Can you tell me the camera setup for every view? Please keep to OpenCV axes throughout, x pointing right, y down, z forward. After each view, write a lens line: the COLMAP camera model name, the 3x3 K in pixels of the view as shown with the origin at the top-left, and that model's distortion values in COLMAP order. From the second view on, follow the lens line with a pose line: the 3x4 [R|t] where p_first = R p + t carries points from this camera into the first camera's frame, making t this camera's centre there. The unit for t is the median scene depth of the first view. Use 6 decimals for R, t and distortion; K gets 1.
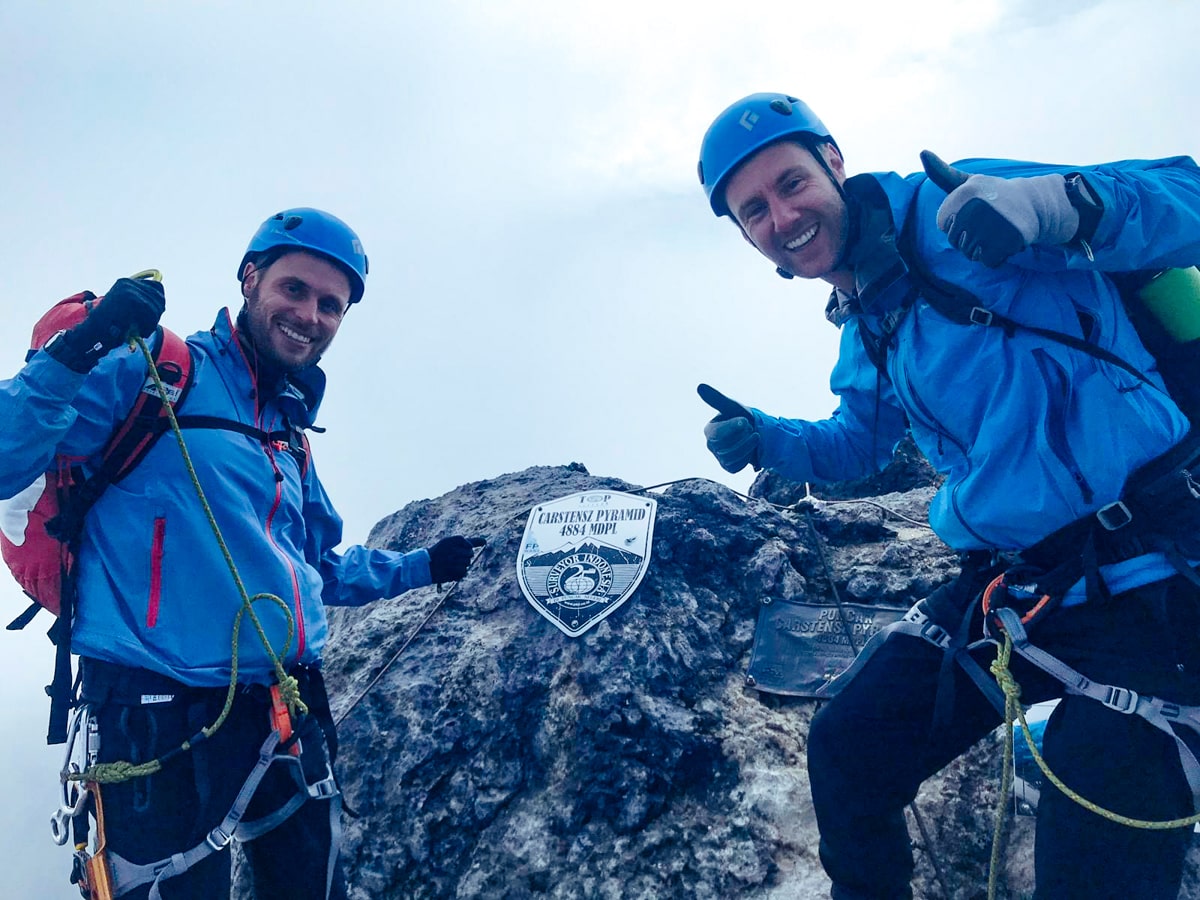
lens RADIAL K [[990.6, 0, 629.6], [0, 990.6, 452.0], [0, 0, 1]] dist [0.111525, -0.350501]
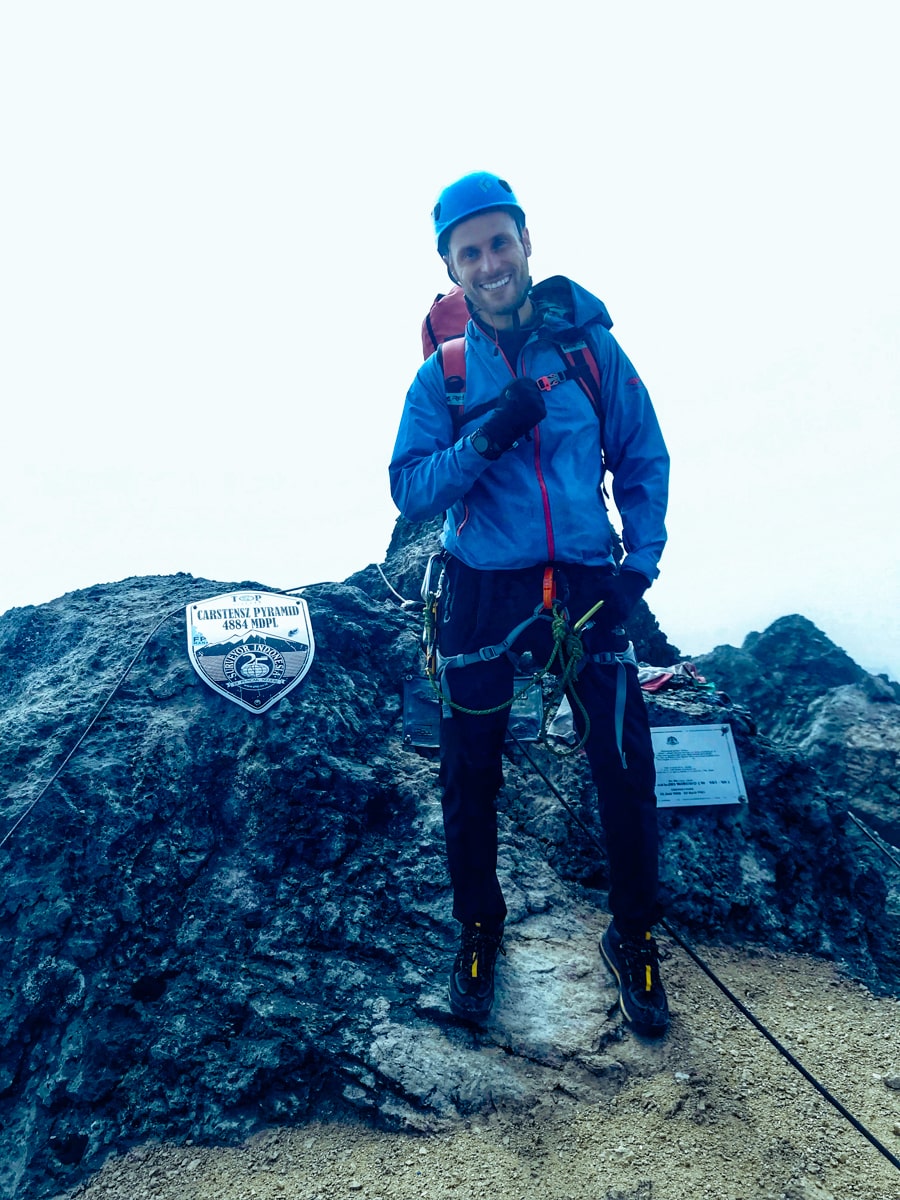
lens RADIAL K [[990.6, 0, 450.0], [0, 990.6, 600.0], [0, 0, 1]] dist [0.111525, -0.350501]
pose [[0.886739, 0.011374, 0.462131, -0.394827], [-0.006216, 0.999900, -0.012681, 0.069410], [-0.462229, 0.008372, 0.886721, -0.117886]]
